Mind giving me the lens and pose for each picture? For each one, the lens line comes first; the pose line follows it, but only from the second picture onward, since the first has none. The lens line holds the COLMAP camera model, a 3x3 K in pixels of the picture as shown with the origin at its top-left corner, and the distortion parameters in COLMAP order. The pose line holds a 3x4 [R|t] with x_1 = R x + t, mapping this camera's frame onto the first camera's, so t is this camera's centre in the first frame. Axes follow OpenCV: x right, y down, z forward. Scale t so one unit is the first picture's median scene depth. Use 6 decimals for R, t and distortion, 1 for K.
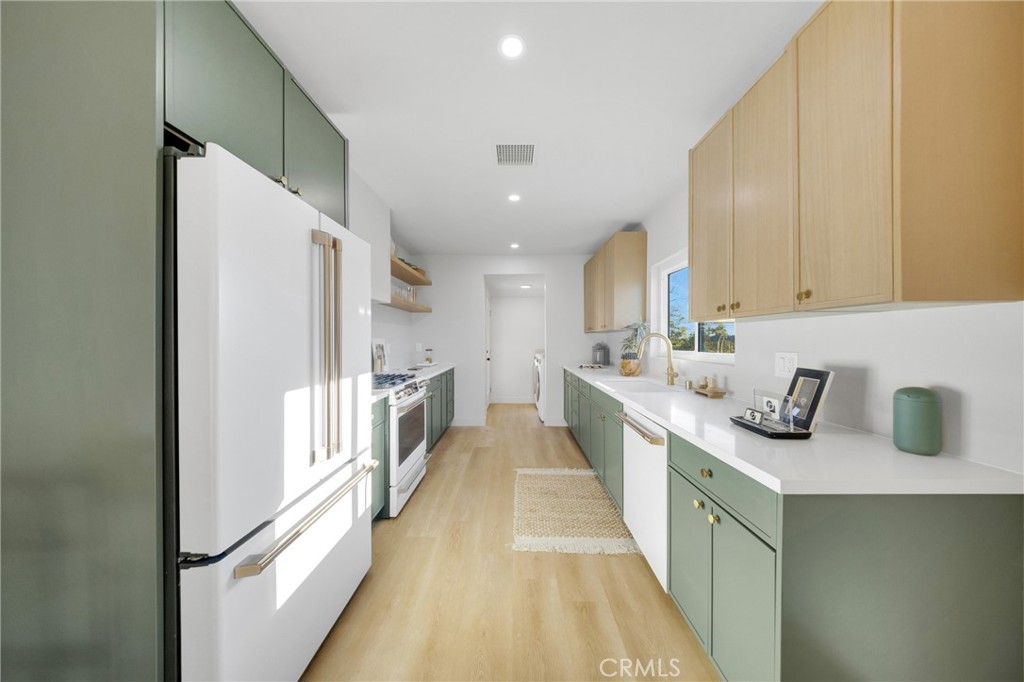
lens RADIAL K [[311.1, 0, 511.2], [0, 311.1, 343.2], [0, 0, 1]] dist [0.000178, -0.000038]
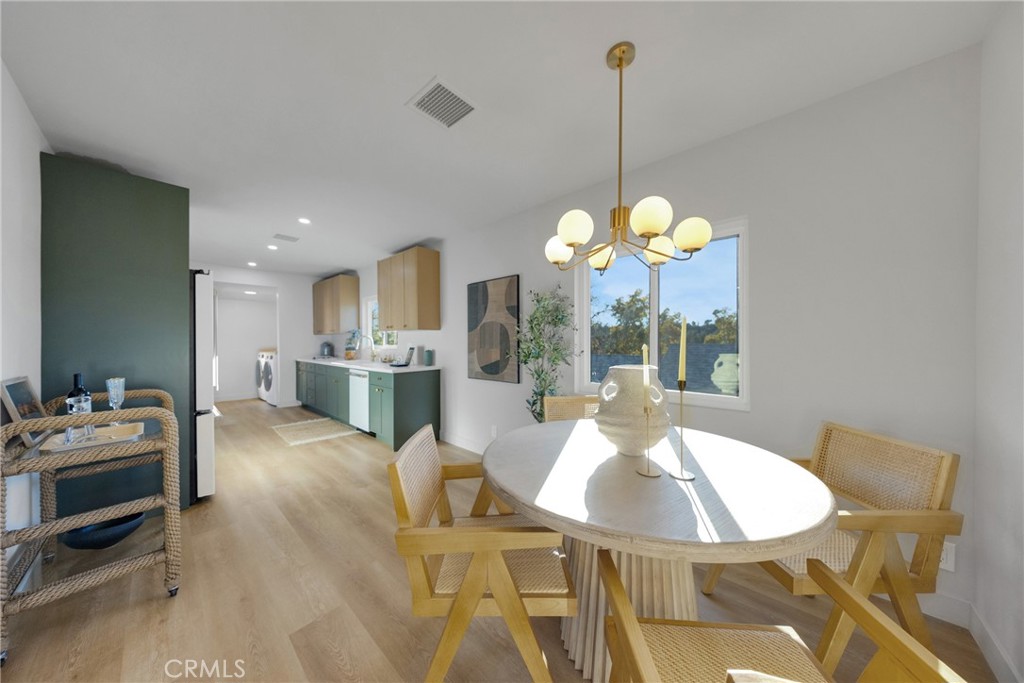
lens RADIAL K [[311.1, 0, 511.2], [0, 311.1, 343.7], [0, 0, 1]] dist [0.000178, -0.000038]
pose [[0.649830, -0.008453, 0.760033, -0.276486], [0.010608, 0.999942, 0.002051, 0.016173], [-0.760006, 0.006730, 0.649882, -0.629765]]
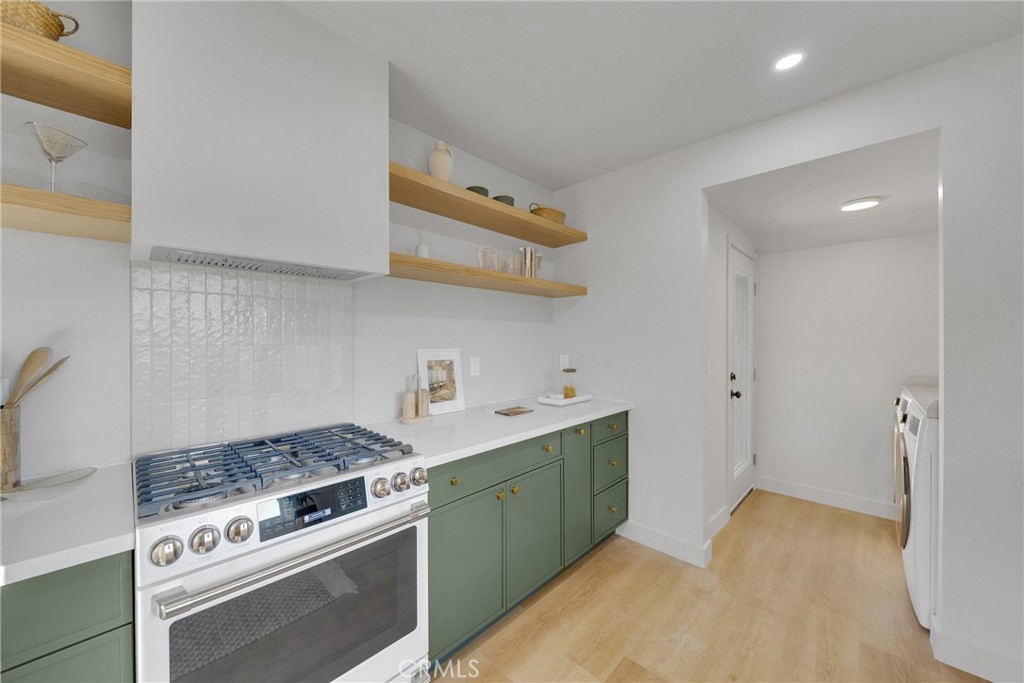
lens RADIAL K [[372.7, 0, 485.6], [0, 372.7, 339.2], [0, 0, 1]] dist [-0.000836, -0.000266]
pose [[0.704869, 0.003065, -0.709331, 0.066774], [-0.009472, 0.999942, -0.005091, -0.025756], [0.709275, 0.010307, 0.704857, 0.537347]]
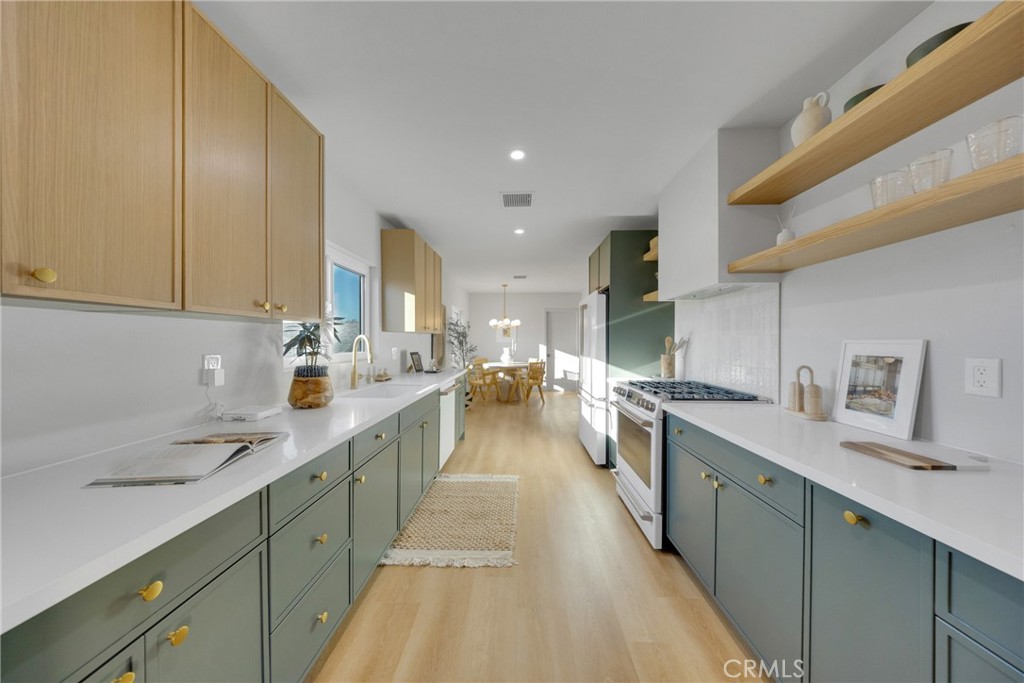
lens RADIAL K [[325.1, 0, 508.9], [0, 325.1, 340.8], [0, 0, 1]] dist [0.000654, -0.000198]
pose [[-0.999505, 0.000194, 0.031464, 0.005114], [0.000527, 0.999944, 0.010561, -0.016786], [-0.031460, 0.010573, -0.999449, 1.229742]]
